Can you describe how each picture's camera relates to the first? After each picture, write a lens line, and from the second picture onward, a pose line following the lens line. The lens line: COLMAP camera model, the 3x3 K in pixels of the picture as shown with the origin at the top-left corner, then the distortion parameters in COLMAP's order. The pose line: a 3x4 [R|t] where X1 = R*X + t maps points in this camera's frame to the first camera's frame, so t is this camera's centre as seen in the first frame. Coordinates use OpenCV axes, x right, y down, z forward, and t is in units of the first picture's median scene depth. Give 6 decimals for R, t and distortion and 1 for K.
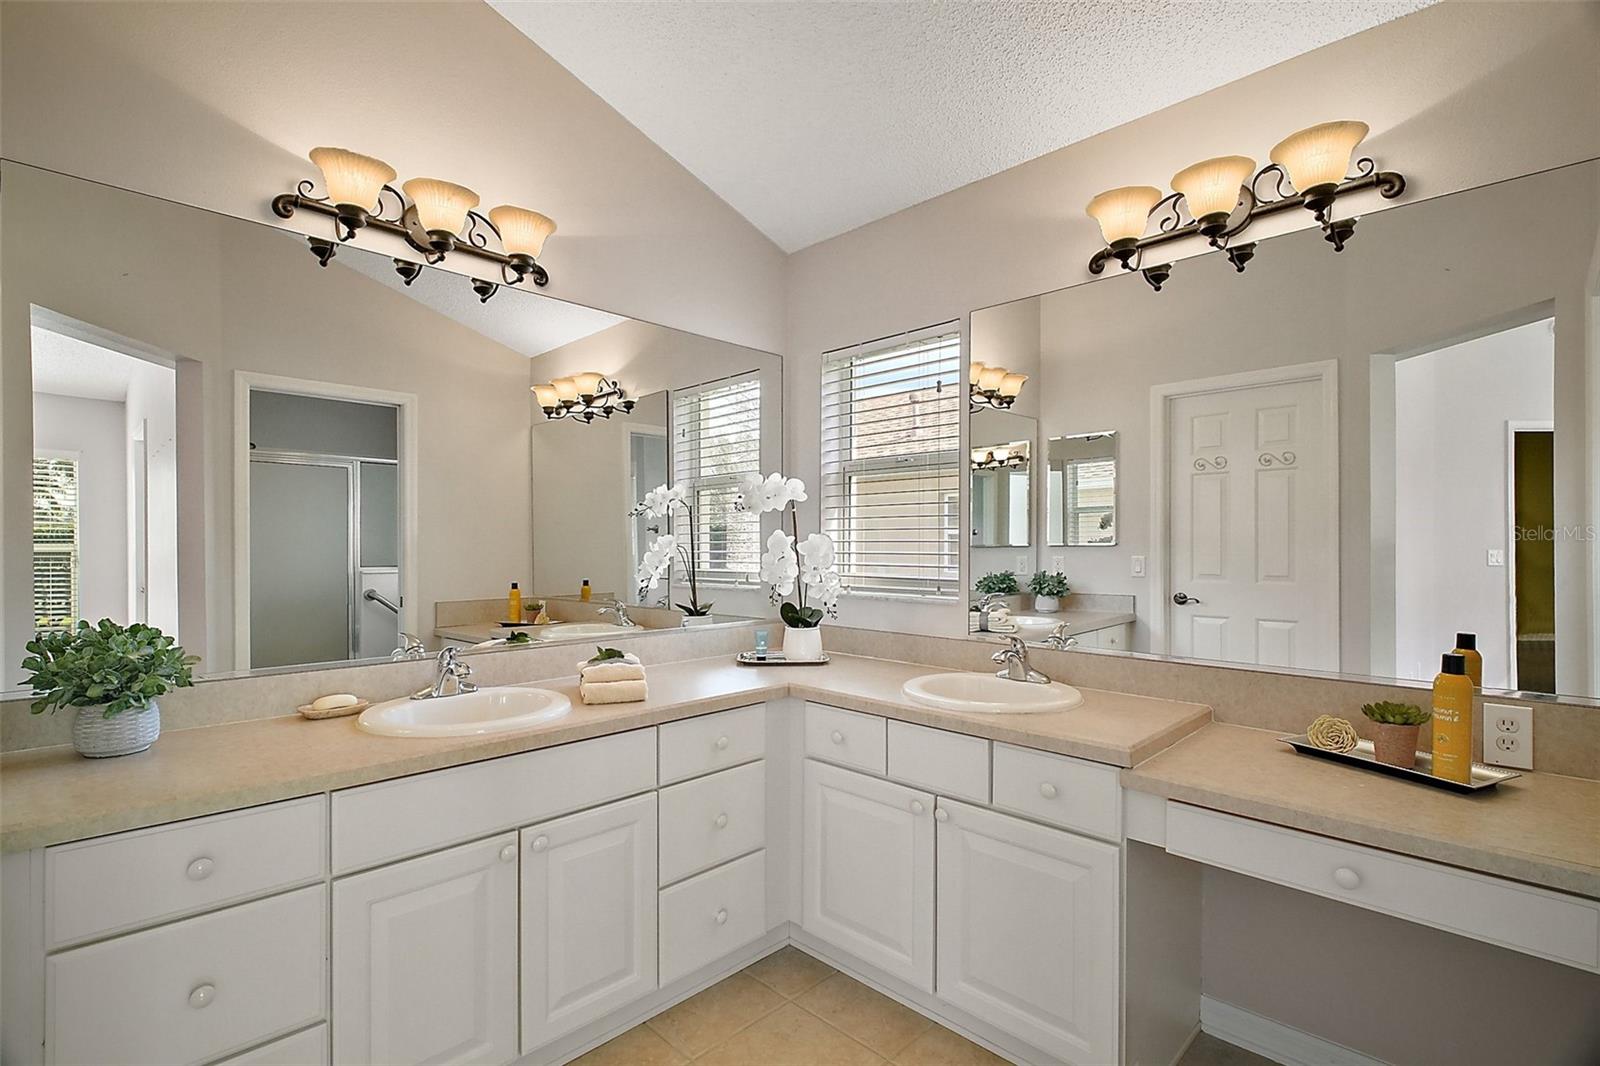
lens RADIAL K [[733.9, 0, 797.9], [0, 733.9, 540.0], [0, 0, 1]] dist [0.001102, -0.007492]
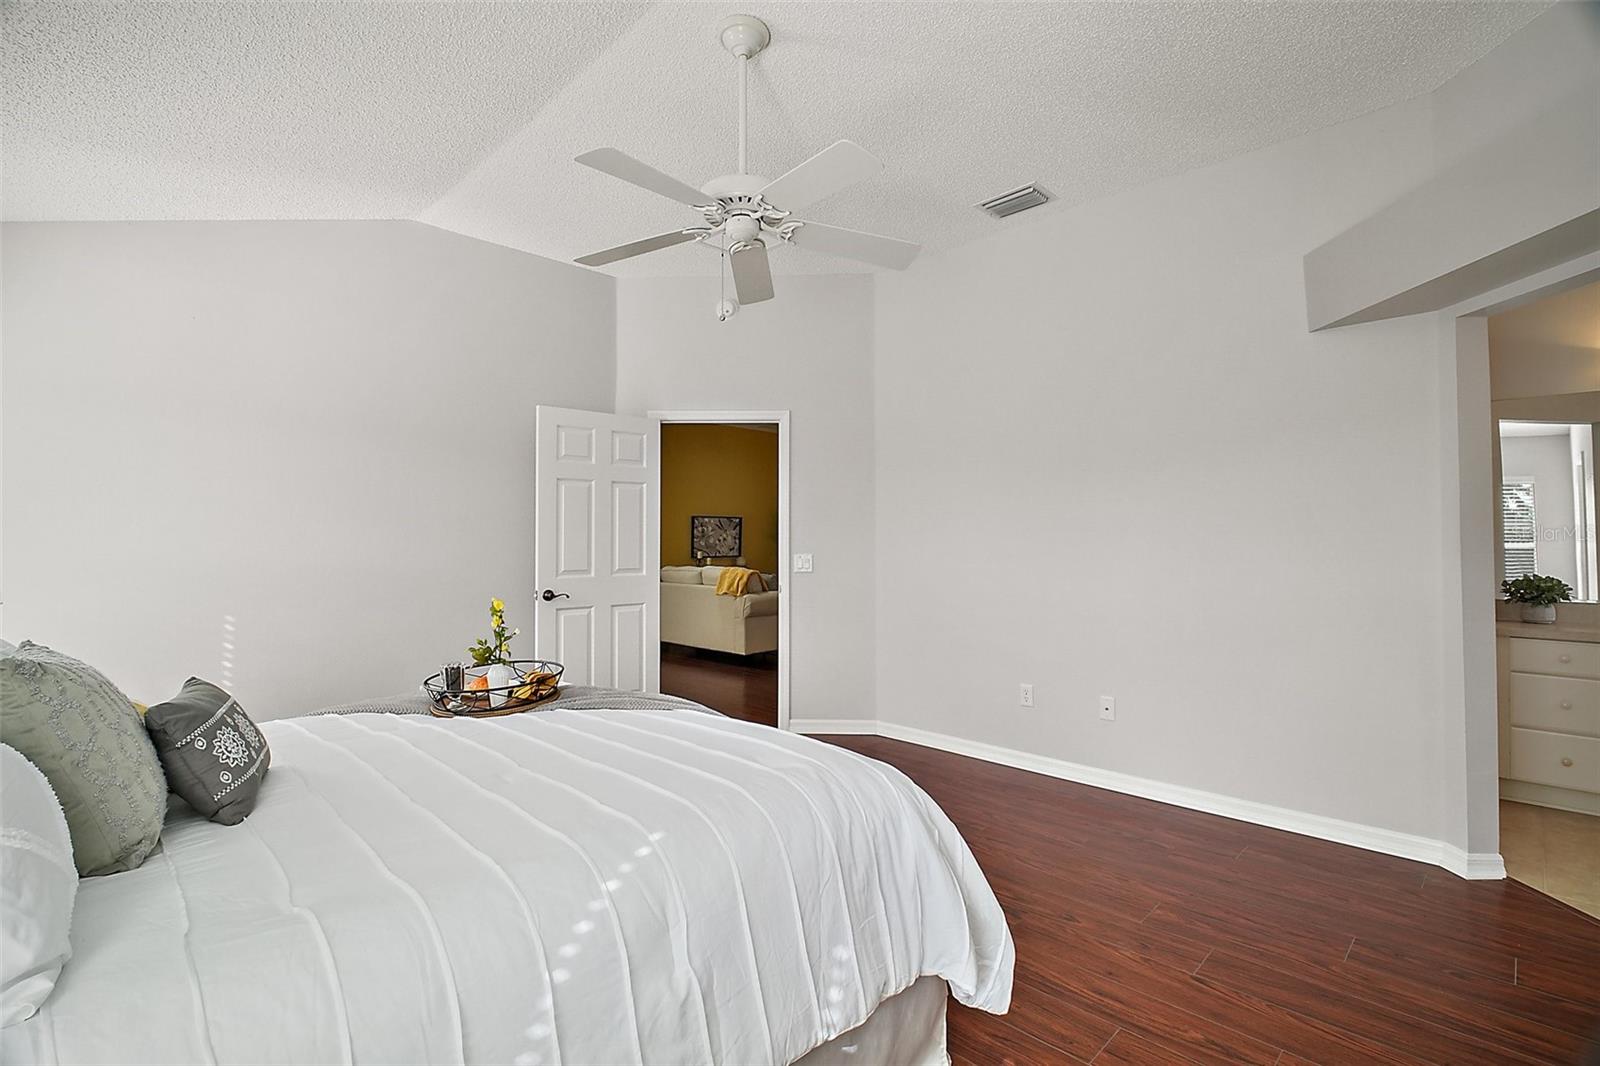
lens RADIAL K [[733.9, 0, 793.7], [0, 733.9, 528.1], [0, 0, 1]] dist [0.001102, -0.007492]
pose [[-0.010276, -0.019218, -0.999763, 1.664179], [0.001637, 0.999814, -0.019235, 0.003606], [0.999946, -0.001834, -0.010243, -1.590636]]
